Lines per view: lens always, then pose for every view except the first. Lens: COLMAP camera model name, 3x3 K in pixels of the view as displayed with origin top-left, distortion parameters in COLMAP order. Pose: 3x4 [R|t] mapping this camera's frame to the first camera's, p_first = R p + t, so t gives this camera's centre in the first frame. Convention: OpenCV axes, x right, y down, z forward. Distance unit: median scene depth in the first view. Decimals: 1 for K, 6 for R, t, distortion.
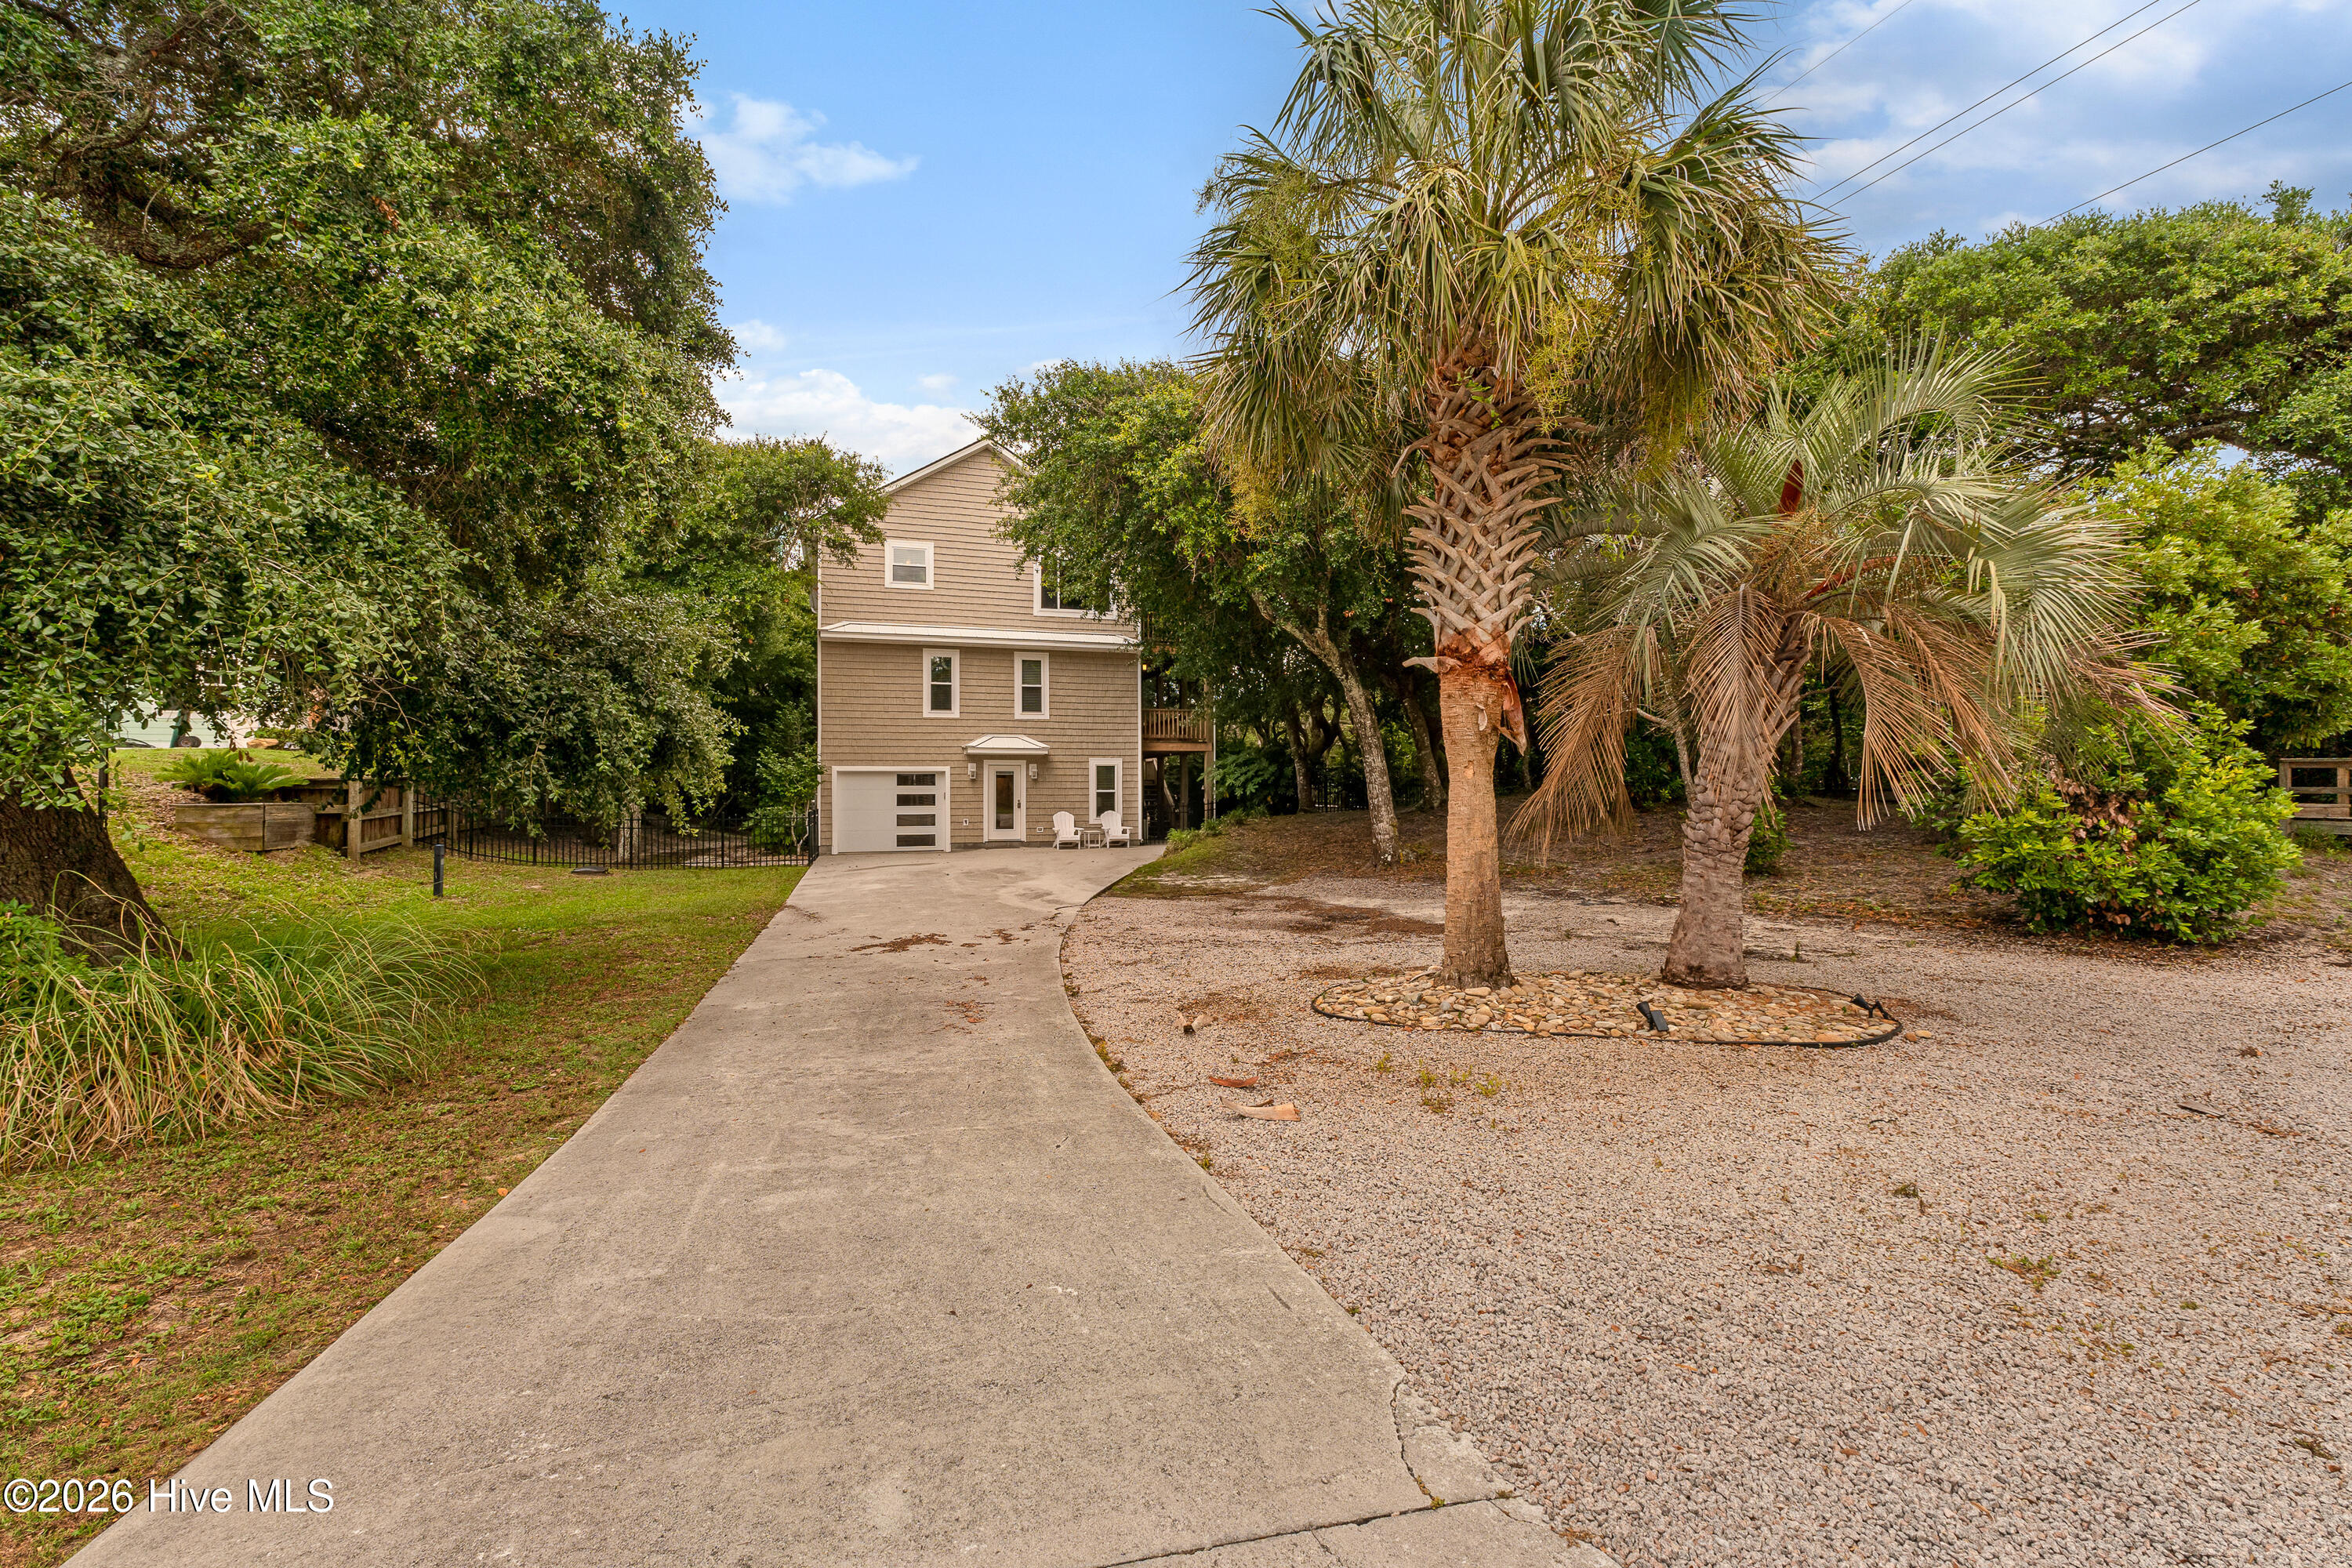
lens RADIAL K [[985.0, 0, 1155.0], [0, 985.0, 793.3], [0, 0, 1]] dist [-0.000928, 0.001147]
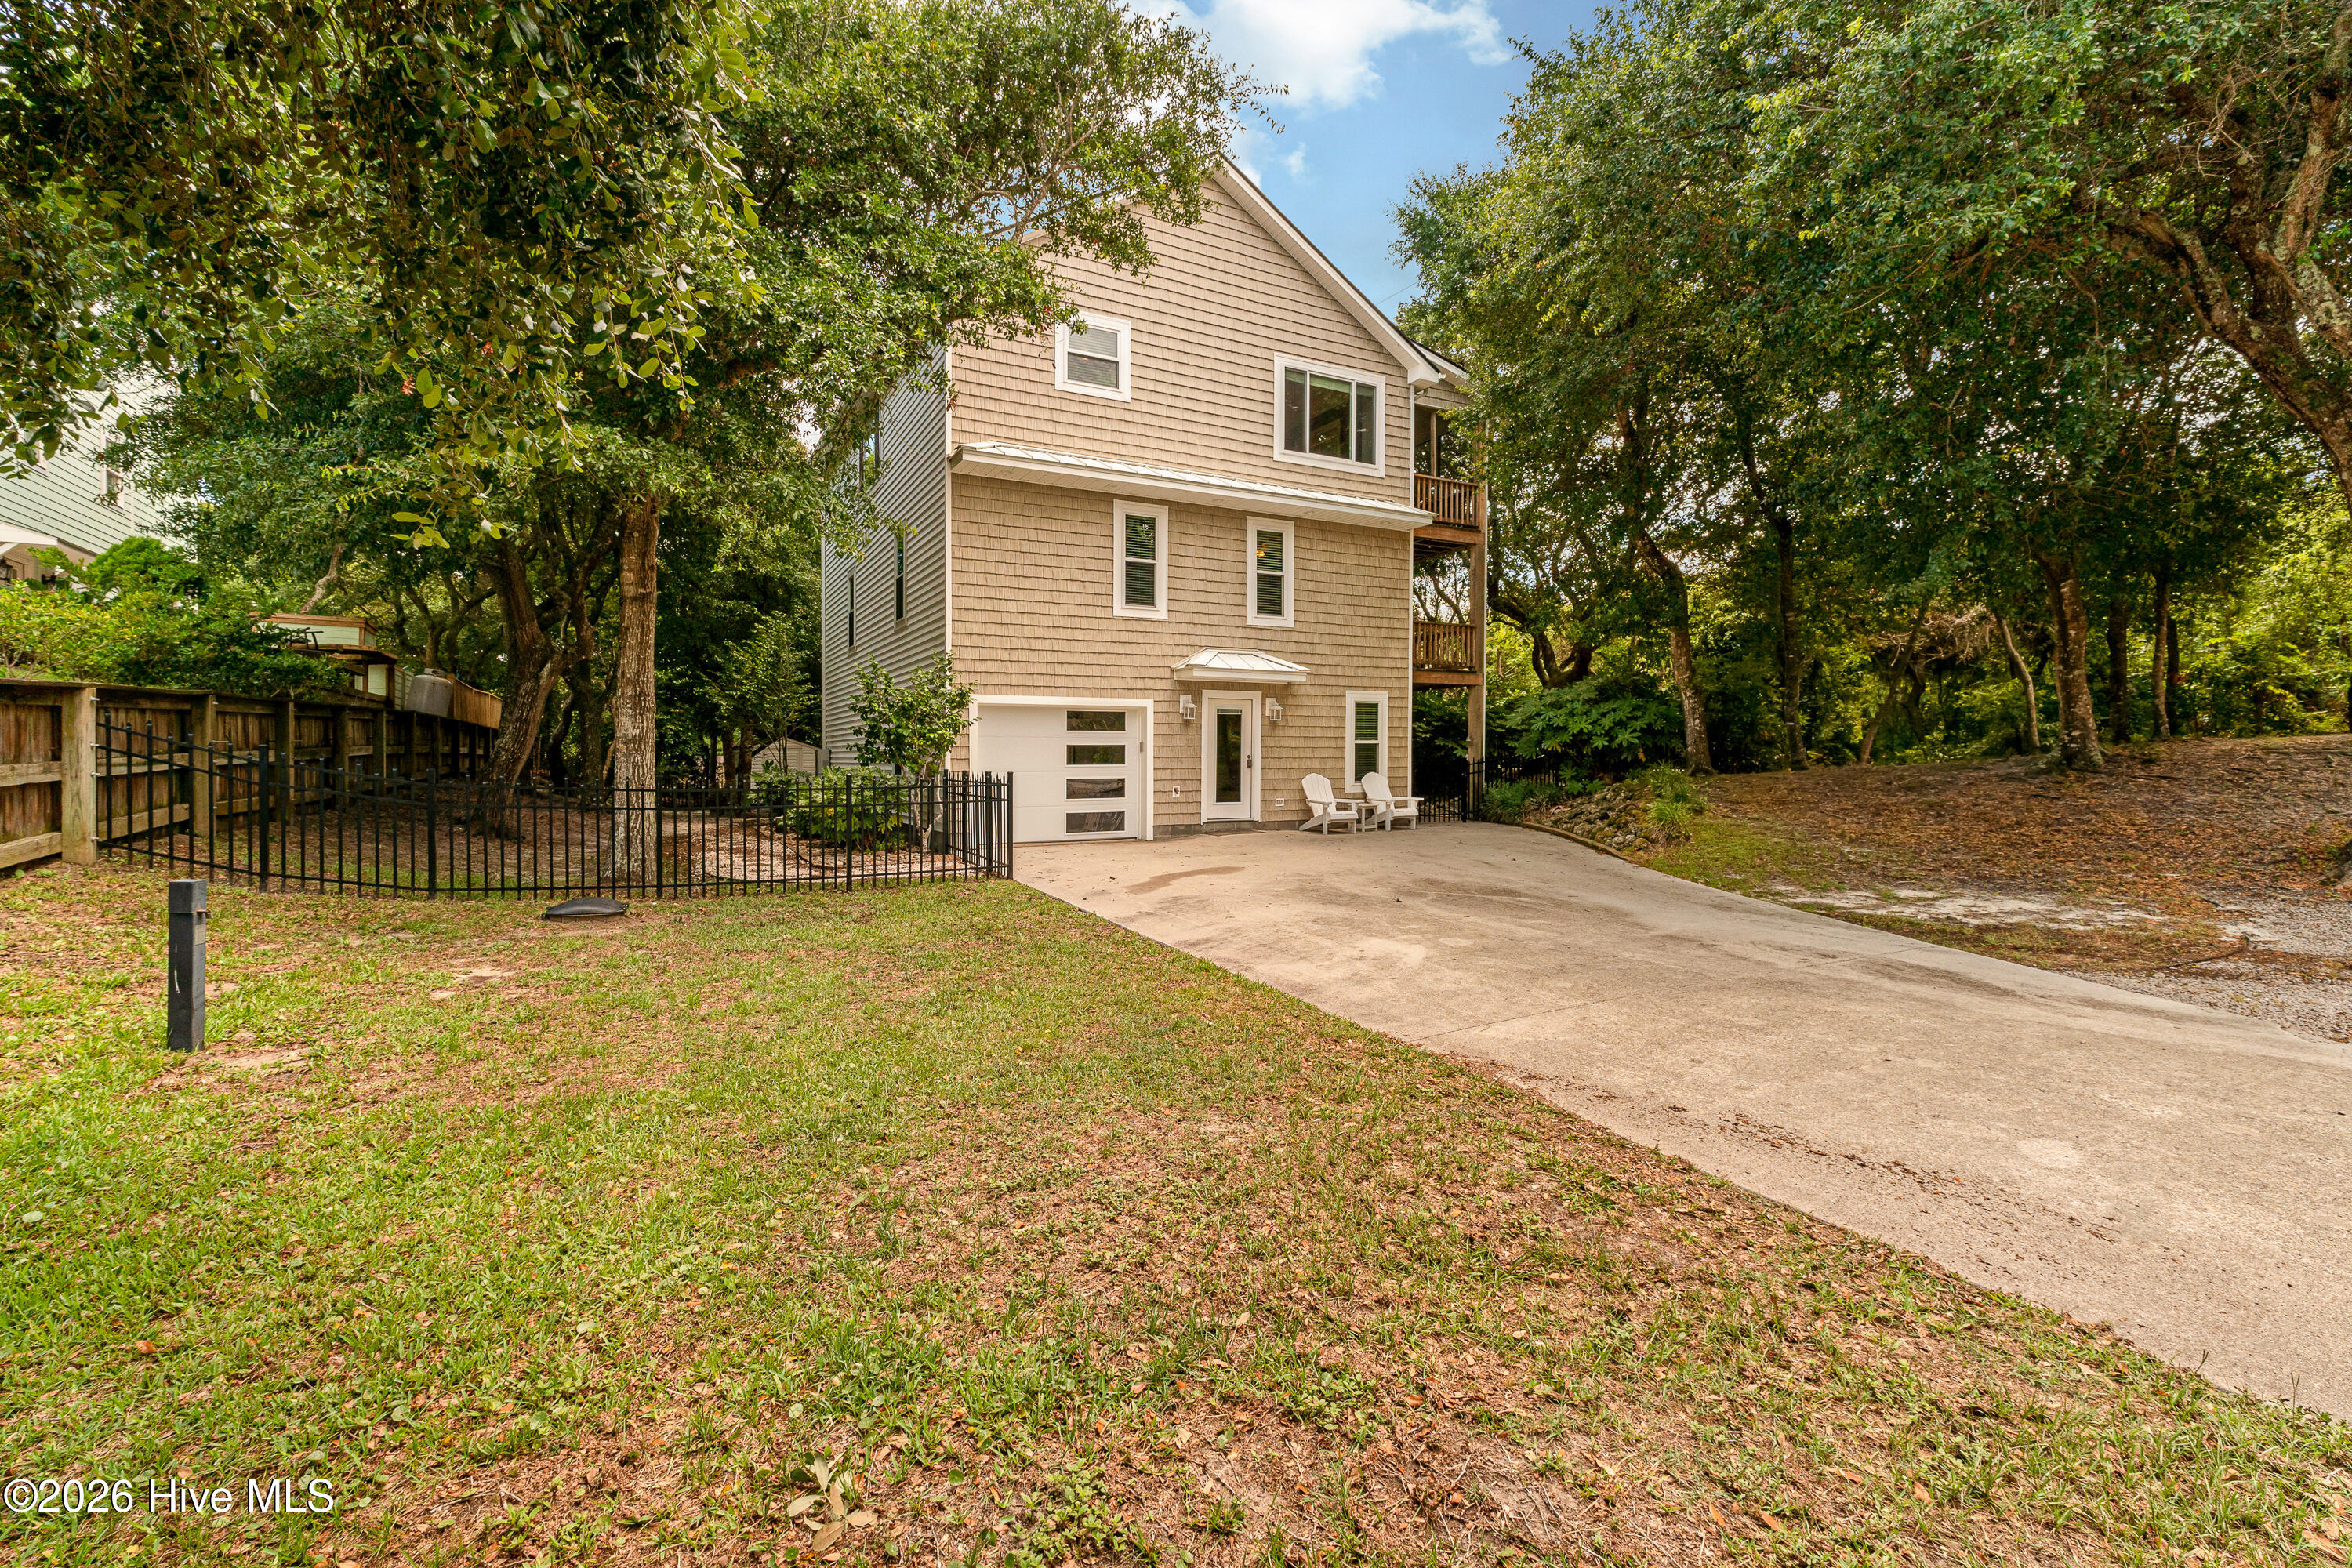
lens RADIAL K [[985.0, 0, 1182.1], [0, 985.0, 769.3], [0, 0, 1]] dist [-0.000928, 0.001147]
pose [[0.984210, -0.001061, 0.177003, -0.297448], [-0.000530, 0.999960, 0.008944, 0.010352], [-0.177005, -0.008897, 0.984170, 0.402480]]
